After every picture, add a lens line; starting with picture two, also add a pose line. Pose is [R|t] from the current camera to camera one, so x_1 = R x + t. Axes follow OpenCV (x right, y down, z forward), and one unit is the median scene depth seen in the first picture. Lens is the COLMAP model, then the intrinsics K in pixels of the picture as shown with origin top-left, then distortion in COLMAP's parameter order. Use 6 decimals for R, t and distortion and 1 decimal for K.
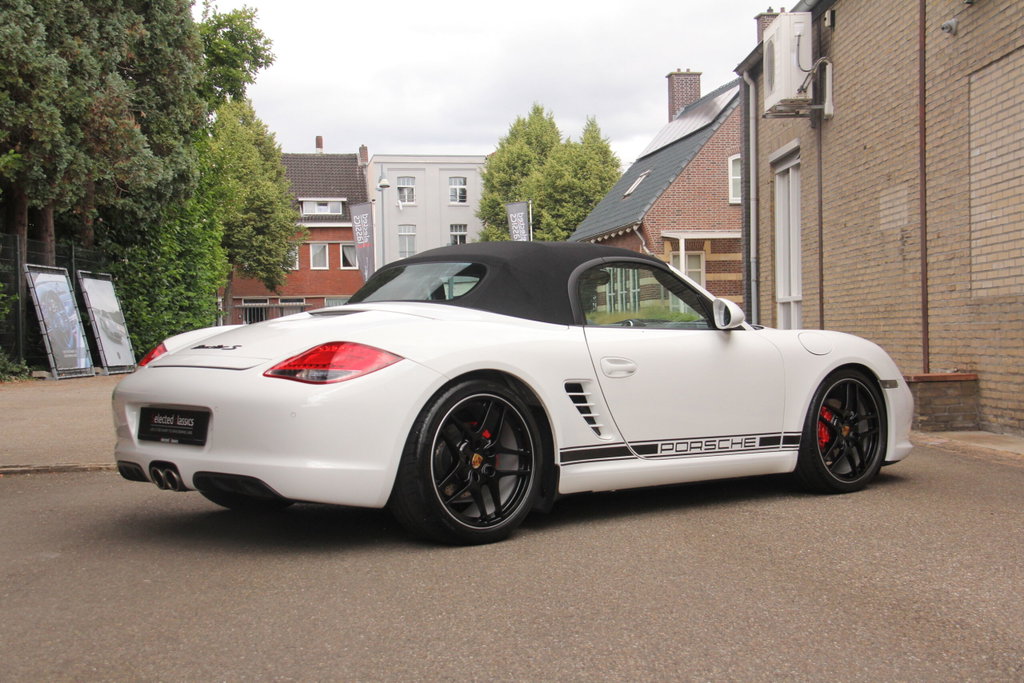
lens RADIAL K [[1434.6, 0, 523.0], [0, 1434.6, 351.3], [0, 0, 1]] dist [0.049011, 0.638543]
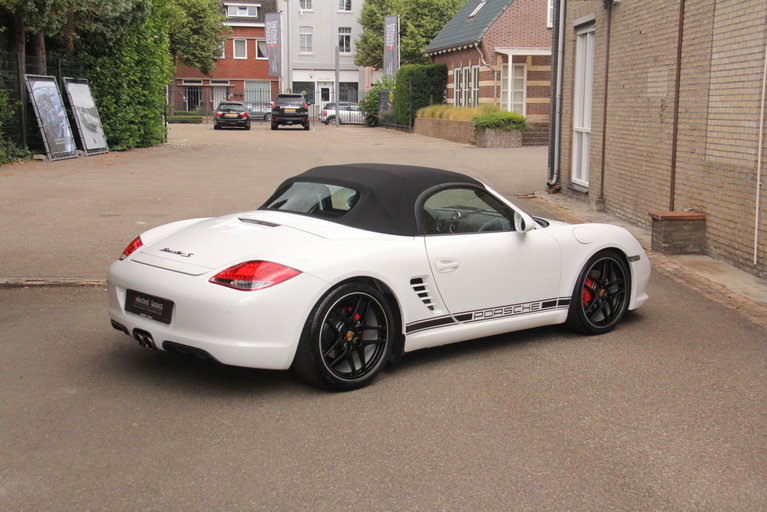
lens RADIAL K [[1057.2, 0, 389.8], [0, 1057.2, 265.4], [0, 0, 1]] dist [0.027487, 0.618215]
pose [[0.999698, 0.024510, 0.001986, 0.002367], [-0.024546, 0.989789, 0.140410, -0.065033], [0.001476, -0.140416, 0.990091, -0.037616]]
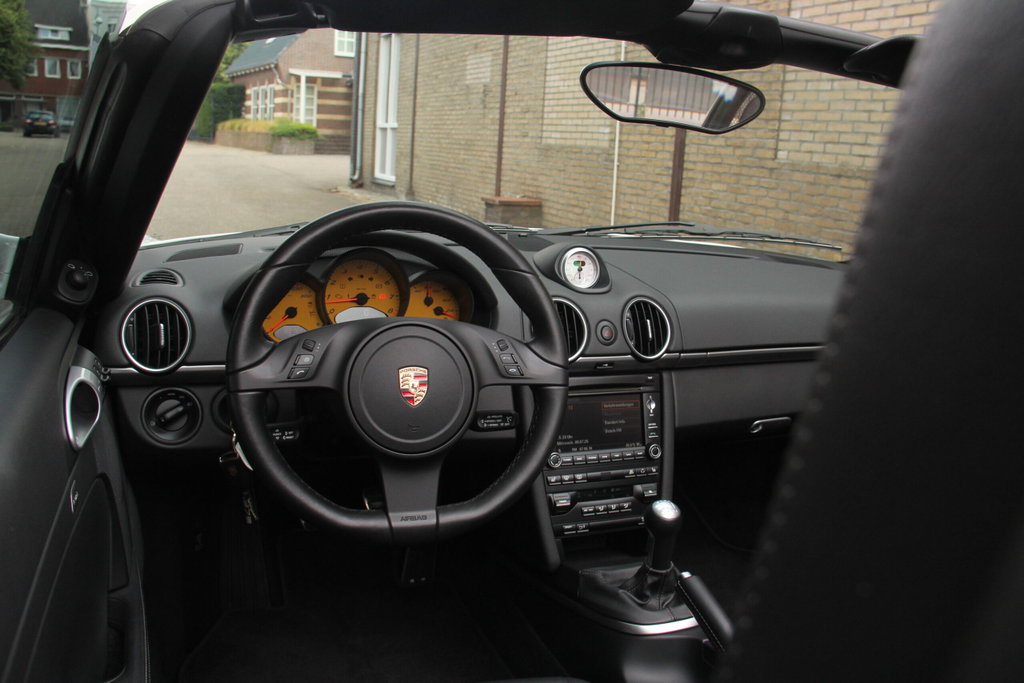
lens RADIAL K [[847.6, 0, 512.0], [0, 847.6, 341.5], [0, 0, 1]] dist [-0.228998, 0.201681]
pose [[0.932066, -0.005270, 0.362249, 0.004736], [-0.077134, 0.974082, 0.212639, -0.018639], [-0.353981, -0.226135, 0.907502, 0.239290]]
